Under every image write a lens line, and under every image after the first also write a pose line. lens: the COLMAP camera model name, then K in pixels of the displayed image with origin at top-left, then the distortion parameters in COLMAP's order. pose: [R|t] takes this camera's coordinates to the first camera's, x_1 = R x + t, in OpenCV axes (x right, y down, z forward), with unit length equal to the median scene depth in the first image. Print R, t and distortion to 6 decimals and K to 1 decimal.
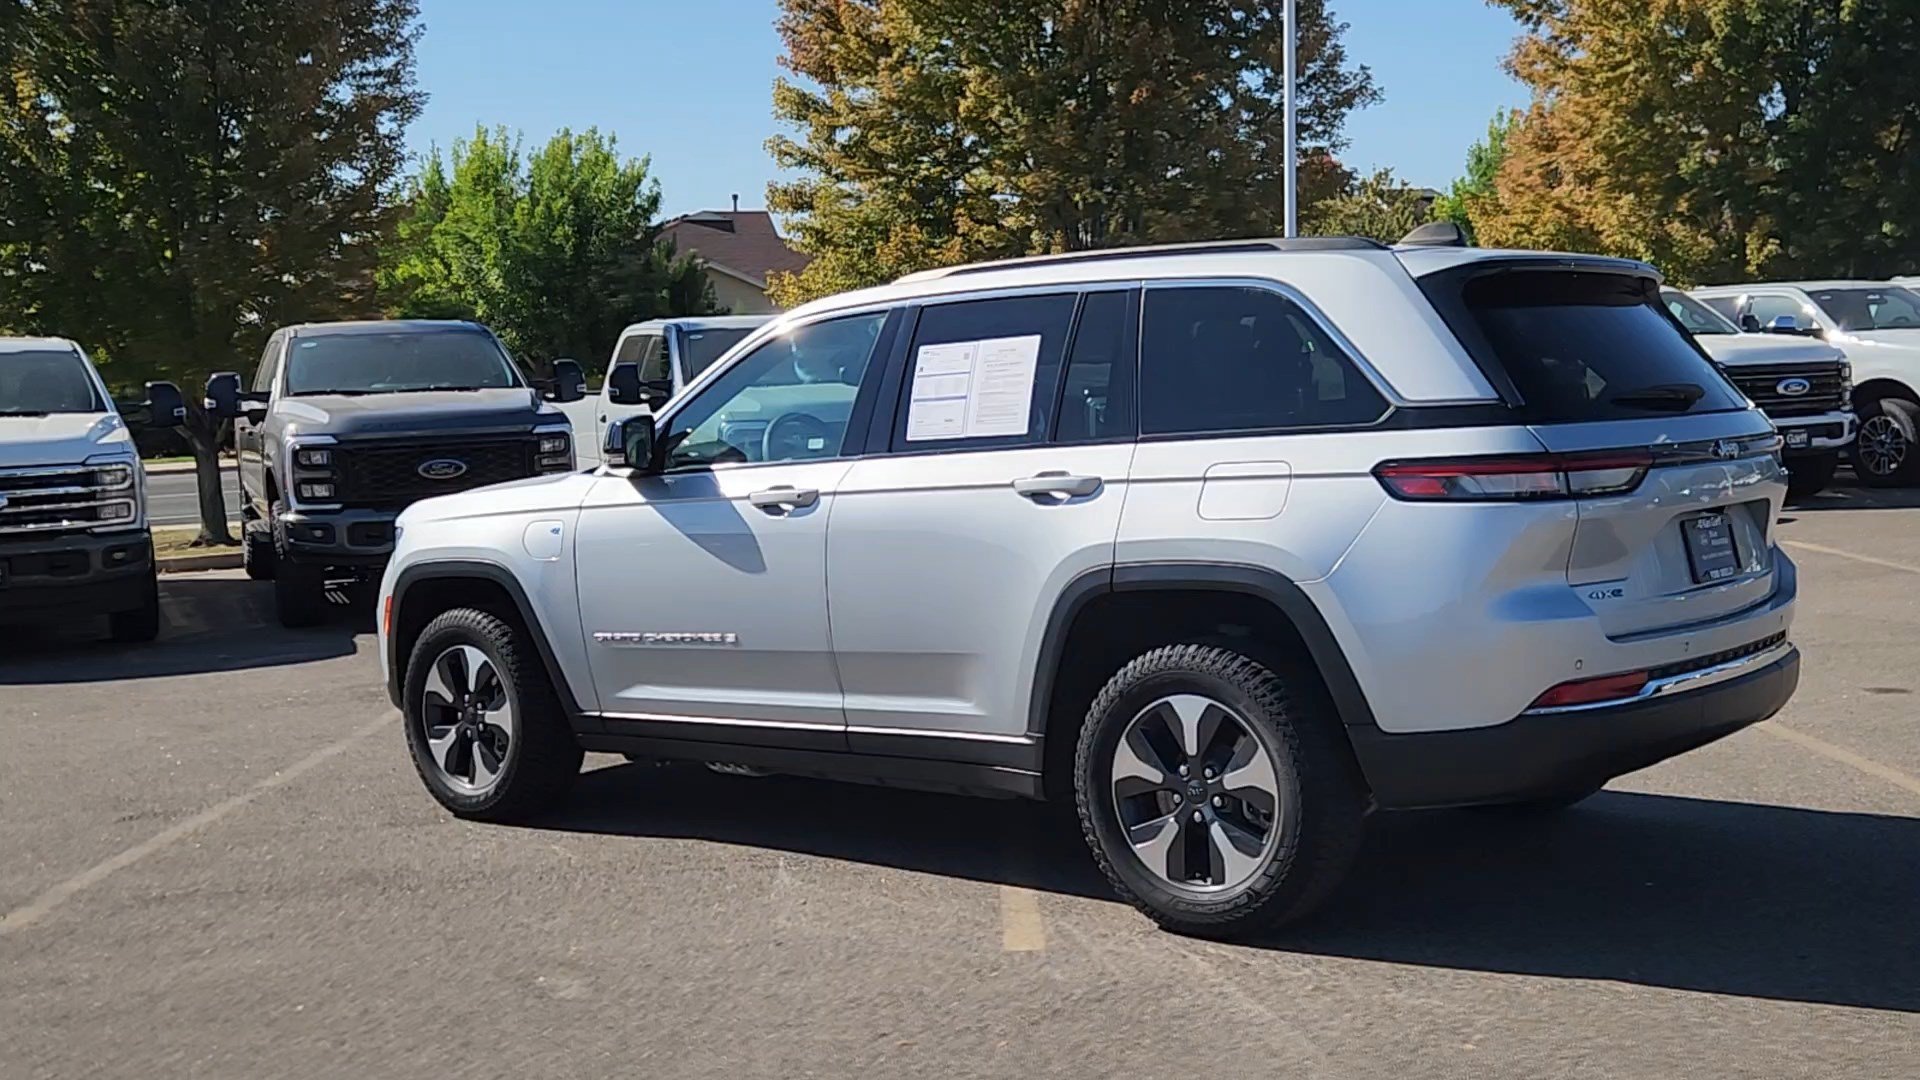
lens RADIAL K [[2069.5, 0, 954.9], [0, 2069.5, 574.8], [0, 0, 1]] dist [0.024862, 0.013088]
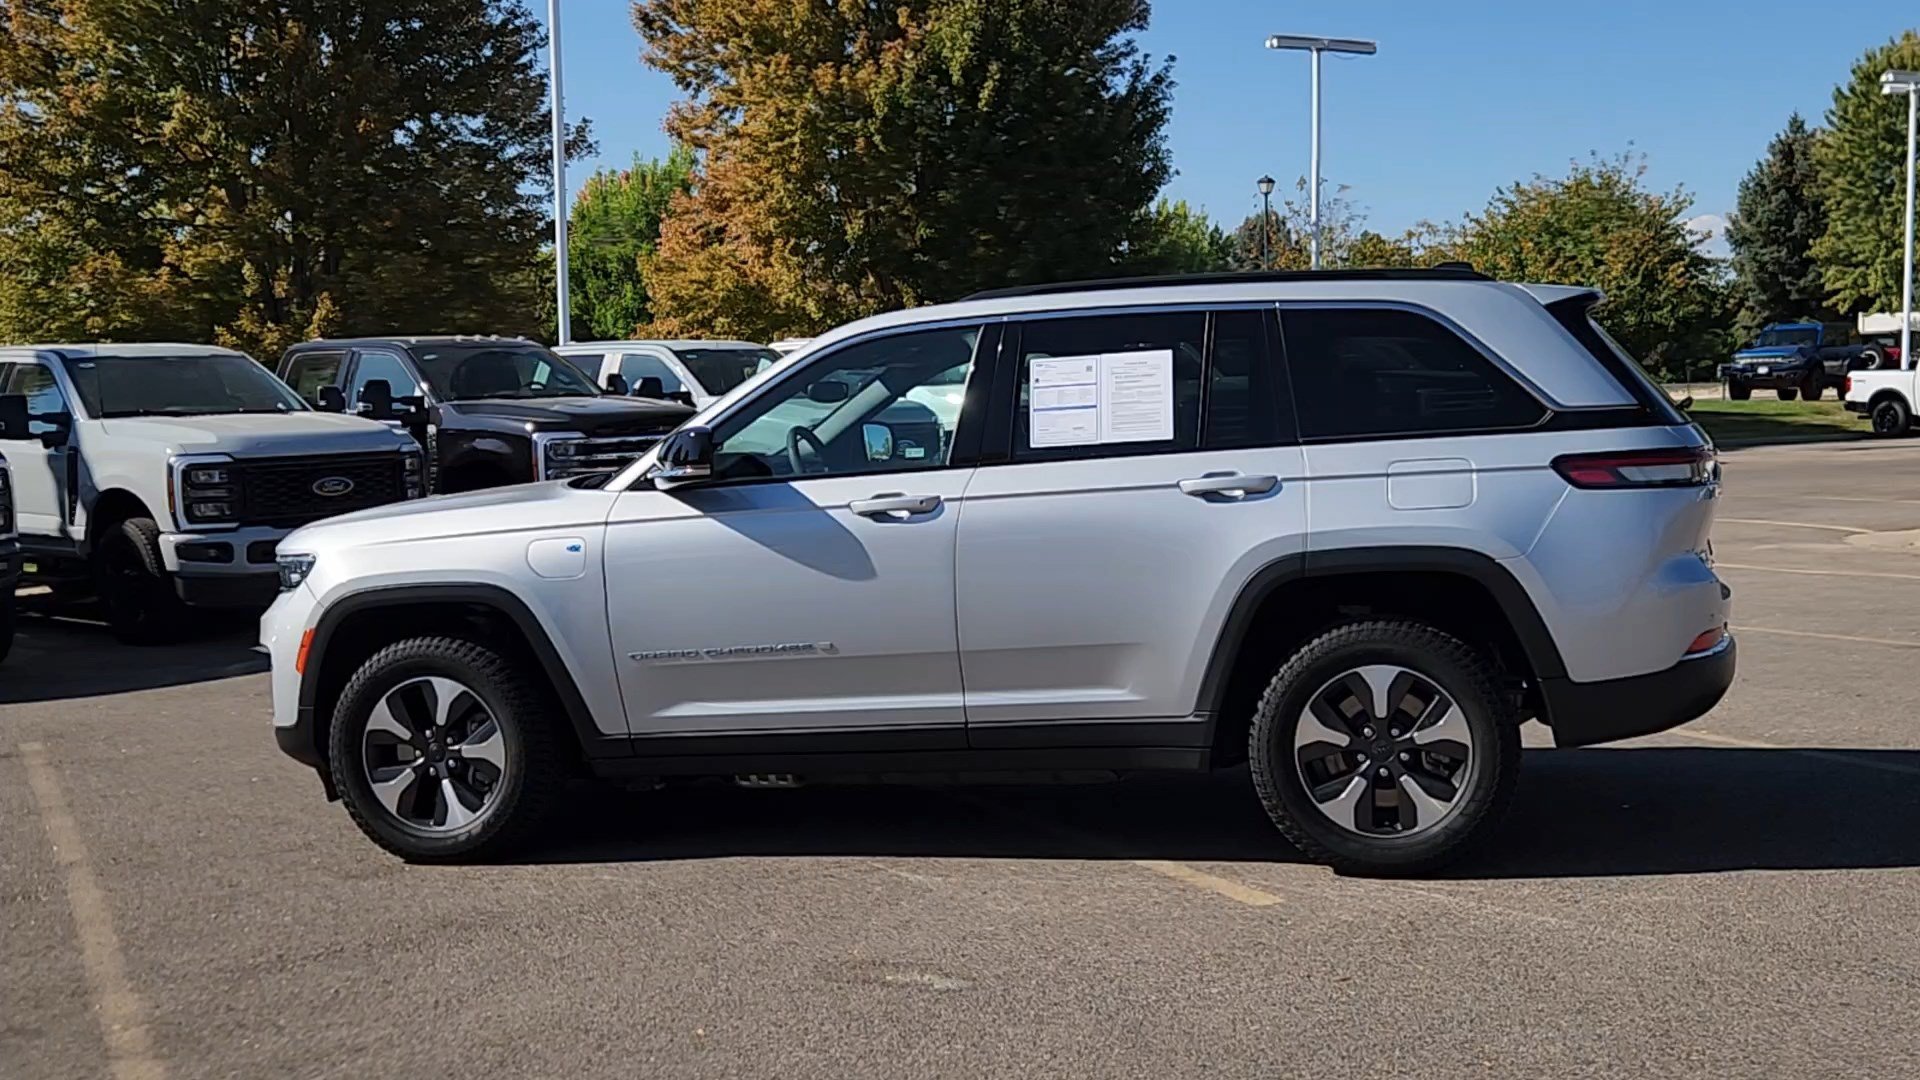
lens RADIAL K [[2069.5, 0, 954.9], [0, 2069.5, 574.8], [0, 0, 1]] dist [0.024862, 0.013088]
pose [[0.893940, -0.028571, 0.447275, -0.528455], [0.040214, 0.999054, -0.016555, 0.015815], [-0.446379, 0.032786, 0.894243, 0.072977]]
